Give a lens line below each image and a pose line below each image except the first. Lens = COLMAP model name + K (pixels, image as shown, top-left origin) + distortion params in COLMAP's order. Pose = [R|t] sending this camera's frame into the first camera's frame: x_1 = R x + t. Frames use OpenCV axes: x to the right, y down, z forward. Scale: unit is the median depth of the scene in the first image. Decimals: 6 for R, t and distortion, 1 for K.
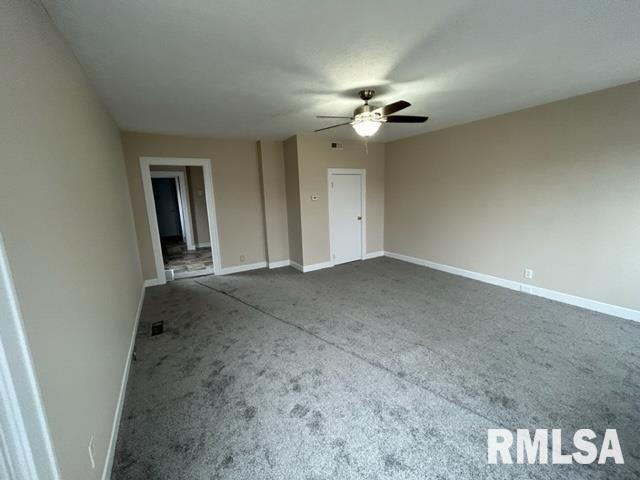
lens RADIAL K [[259.7, 0, 321.9], [0, 259.7, 238.8], [0, 0, 1]] dist [0.000295, 0.000092]
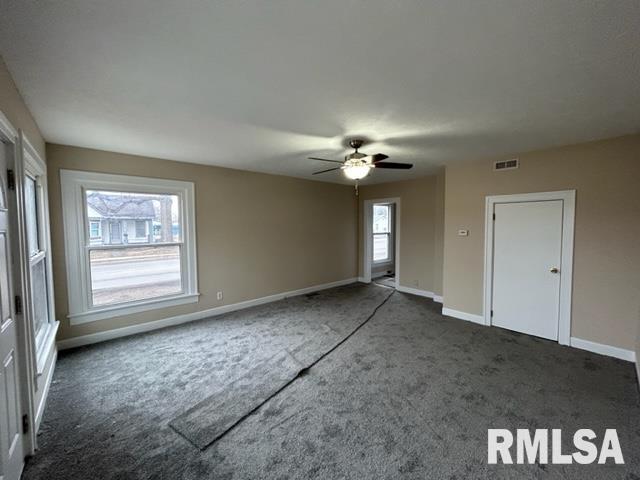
lens RADIAL K [[259.7, 0, 321.9], [0, 259.7, 238.8], [0, 0, 1]] dist [0.000295, 0.000092]
pose [[0.167963, 0.085837, -0.982049, 0.813654], [-0.170942, 0.983646, 0.056740, -0.120390], [0.970859, 0.158343, 0.179889, 0.452867]]
